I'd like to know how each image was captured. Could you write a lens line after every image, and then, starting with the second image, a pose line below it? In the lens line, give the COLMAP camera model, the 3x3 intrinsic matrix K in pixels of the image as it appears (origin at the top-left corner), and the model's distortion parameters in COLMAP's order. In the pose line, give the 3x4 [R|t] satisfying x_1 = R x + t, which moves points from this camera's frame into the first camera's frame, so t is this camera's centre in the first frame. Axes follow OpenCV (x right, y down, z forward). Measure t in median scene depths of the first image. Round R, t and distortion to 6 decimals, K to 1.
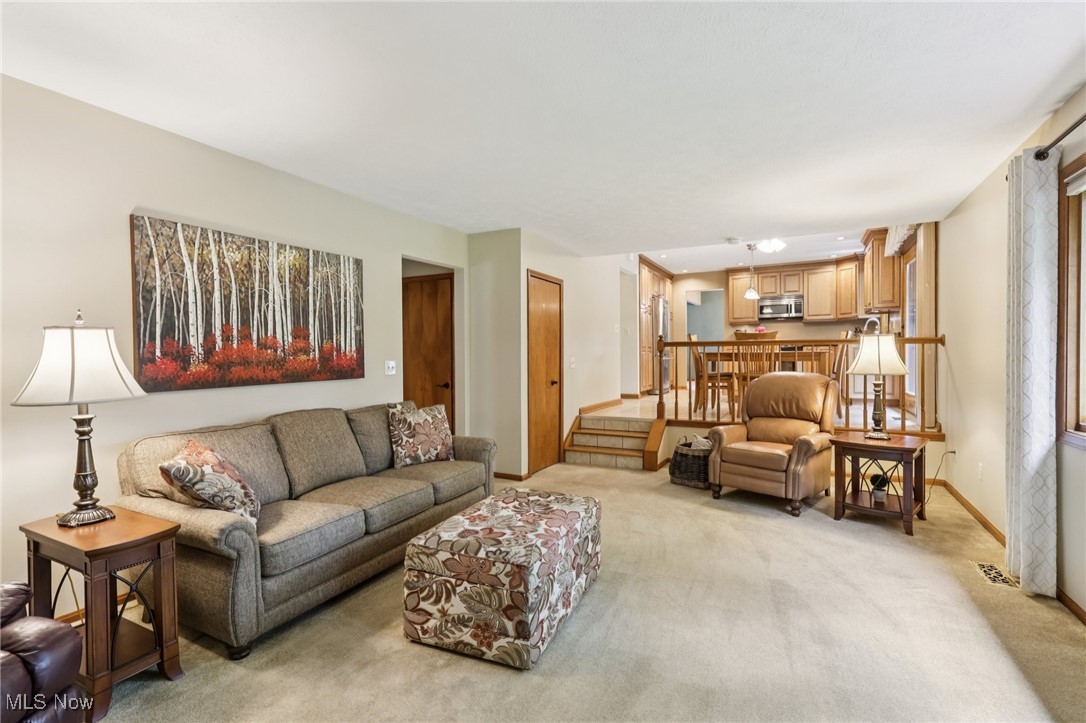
lens RADIAL K [[510.8, 0, 540.8], [0, 510.8, 361.4], [0, 0, 1]] dist [-0.001443, -0.000518]
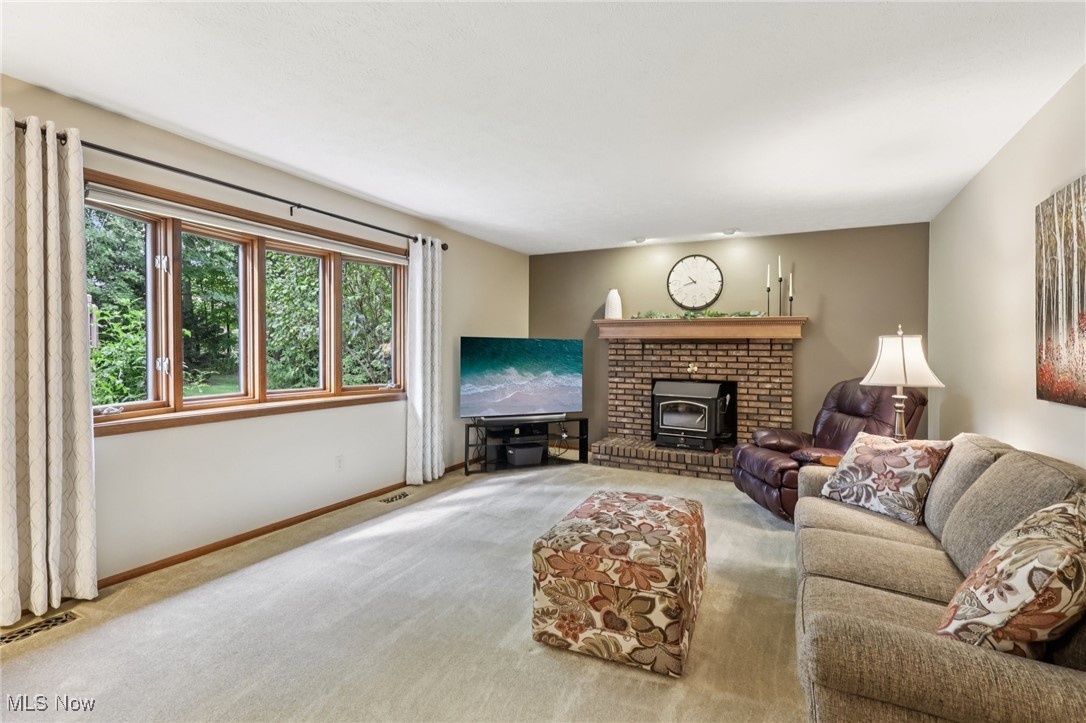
lens RADIAL K [[510.9, 0, 531.4], [0, 510.9, 345.6], [0, 0, 1]] dist [0.000746, 0.000088]
pose [[-0.999842, -0.004081, 0.017304, 0.109898], [-0.003970, 0.999971, 0.006444, -0.031142], [-0.017330, 0.006374, -0.999830, 1.808726]]
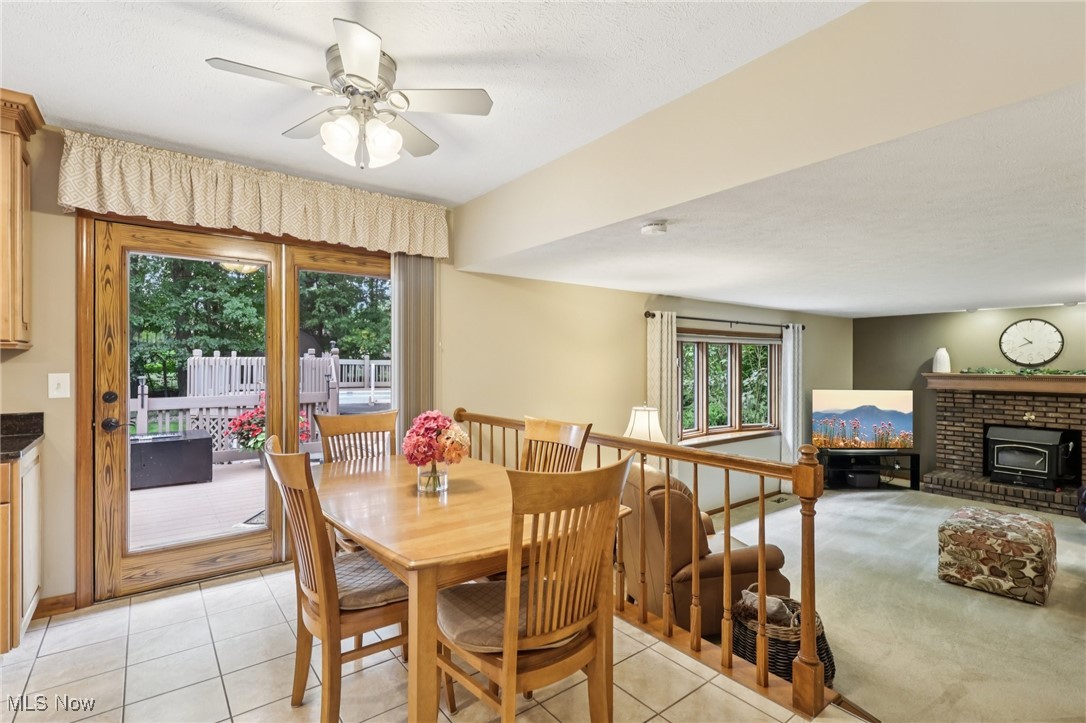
lens RADIAL K [[510.8, 0, 540.8], [0, 510.8, 361.4], [0, 0, 1]] dist [-0.001443, -0.000518]
pose [[-0.902484, 0.005914, 0.430684, 0.534322], [0.009526, 0.999935, 0.006229, -0.227728], [-0.430619, 0.009724, -0.902481, 2.884751]]
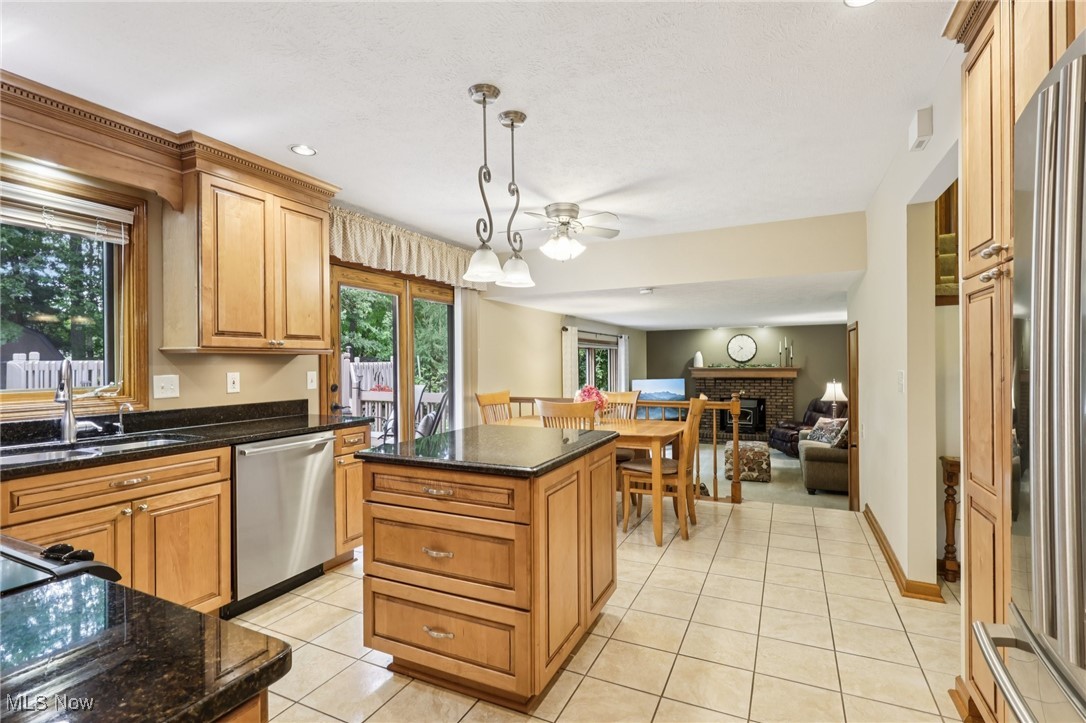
lens RADIAL K [[510.8, 0, 540.8], [0, 510.8, 361.4], [0, 0, 1]] dist [-0.001443, -0.000518]
pose [[-0.999696, 0.016661, -0.018202, 1.170418], [0.016513, 0.999830, 0.008258, -0.235808], [0.018336, 0.007955, -0.999800, 3.768809]]
